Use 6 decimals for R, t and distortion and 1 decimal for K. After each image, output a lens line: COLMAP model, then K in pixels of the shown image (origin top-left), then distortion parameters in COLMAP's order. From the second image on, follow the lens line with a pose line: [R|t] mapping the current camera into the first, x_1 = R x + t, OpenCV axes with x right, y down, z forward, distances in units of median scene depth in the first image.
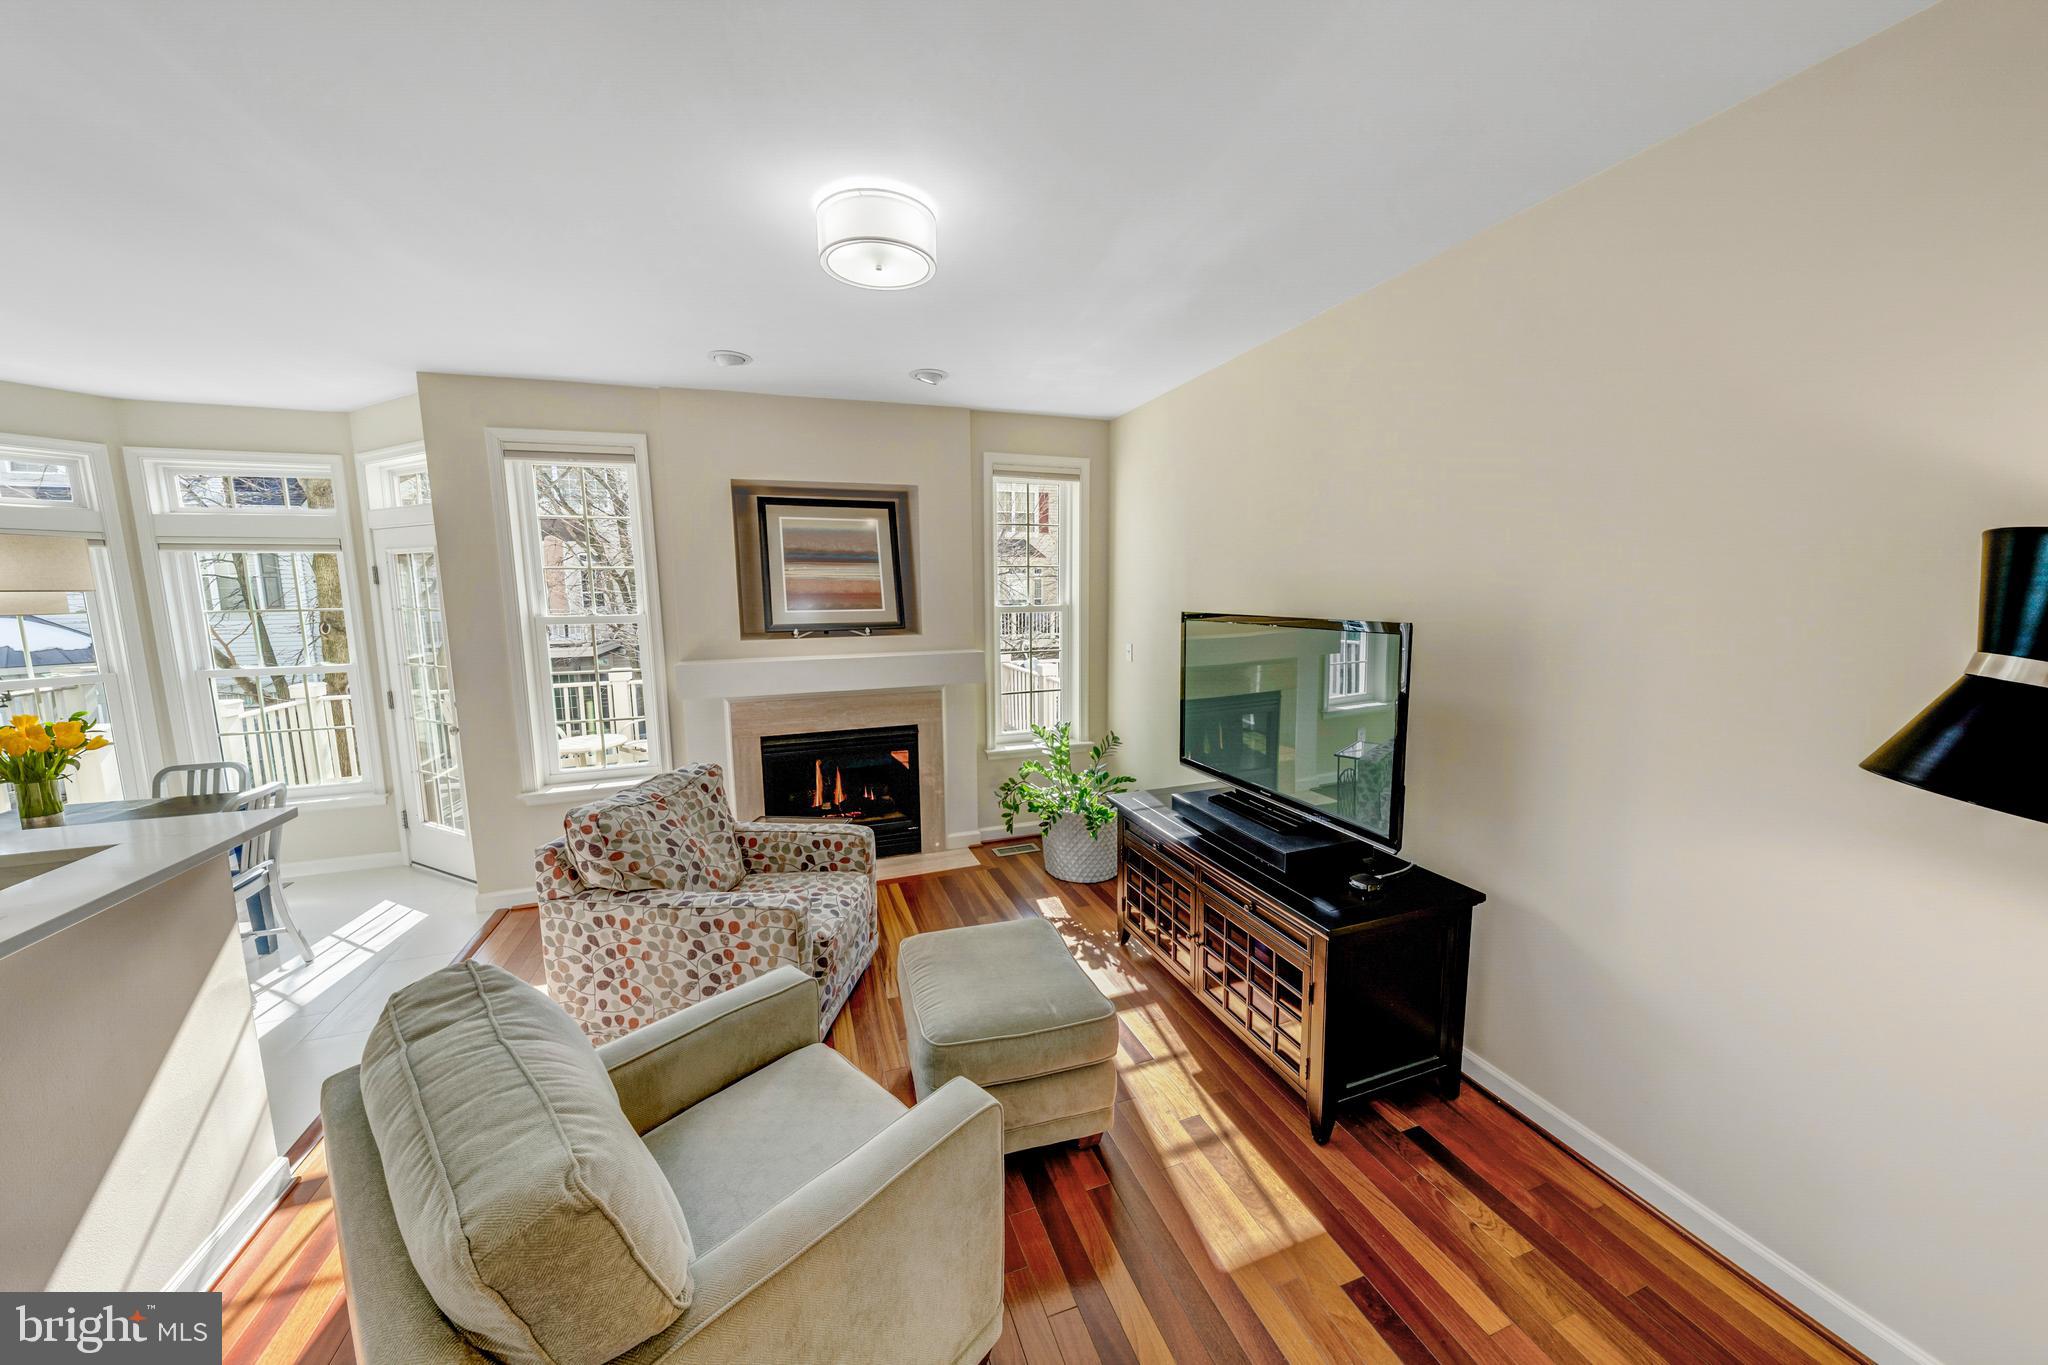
lens RADIAL K [[698.2, 0, 1016.2], [0, 698.2, 684.2], [0, 0, 1]] dist [0.000508, 0.000358]
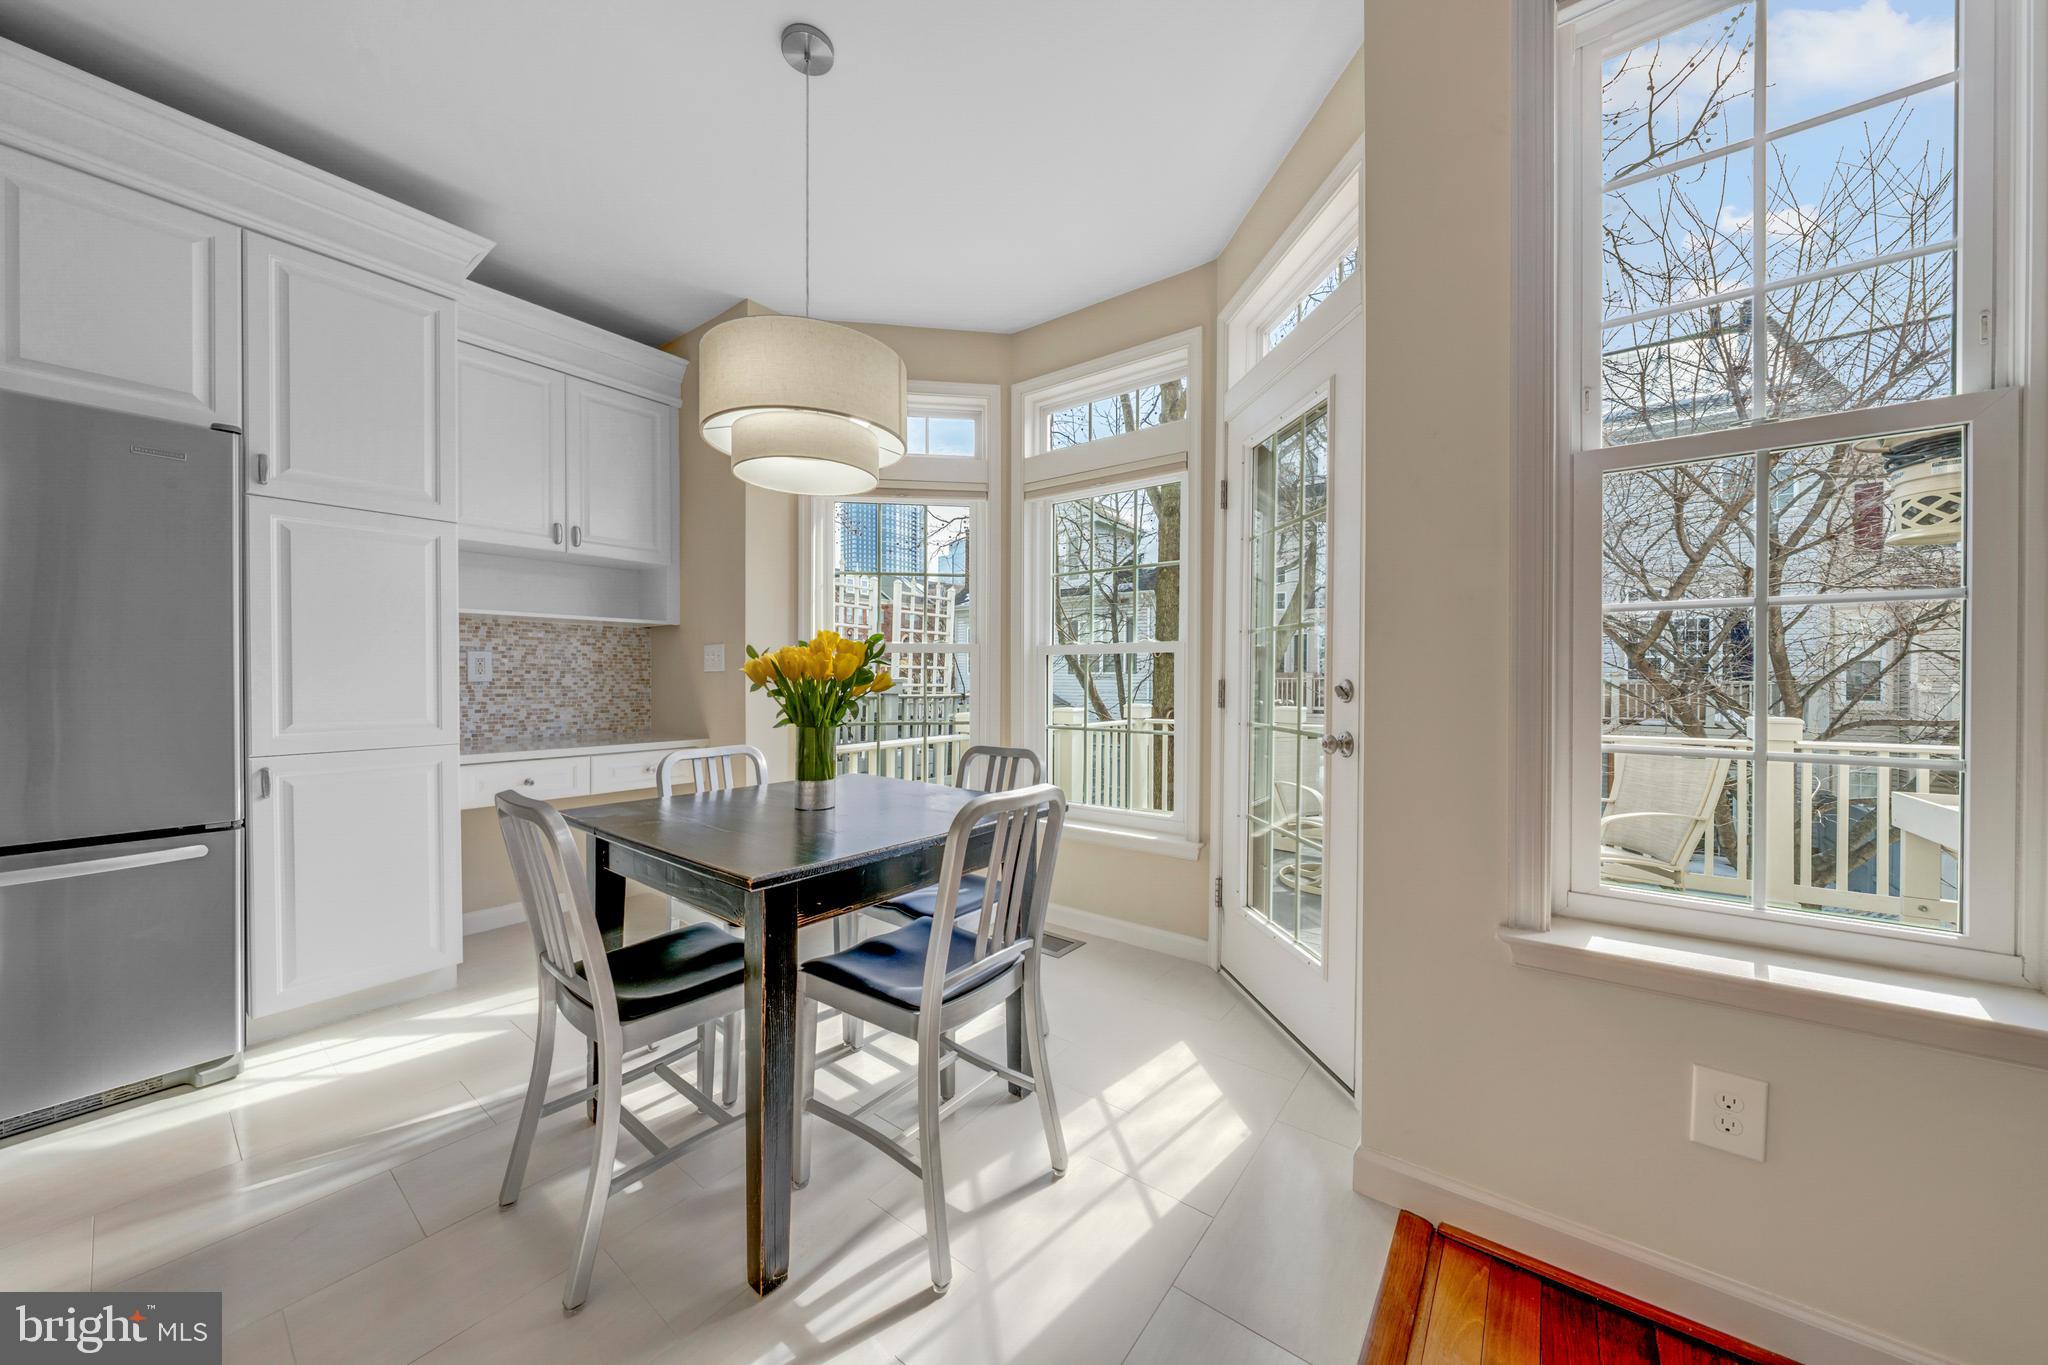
lens RADIAL K [[698.2, 0, 1015.1], [0, 698.2, 679.5], [0, 0, 1]] dist [0.000508, 0.000358]
pose [[0.554646, 0.007882, -0.832049, -0.528359], [-0.119983, 0.990262, -0.070600, 0.083096], [0.823391, 0.138990, 0.550191, 0.555212]]
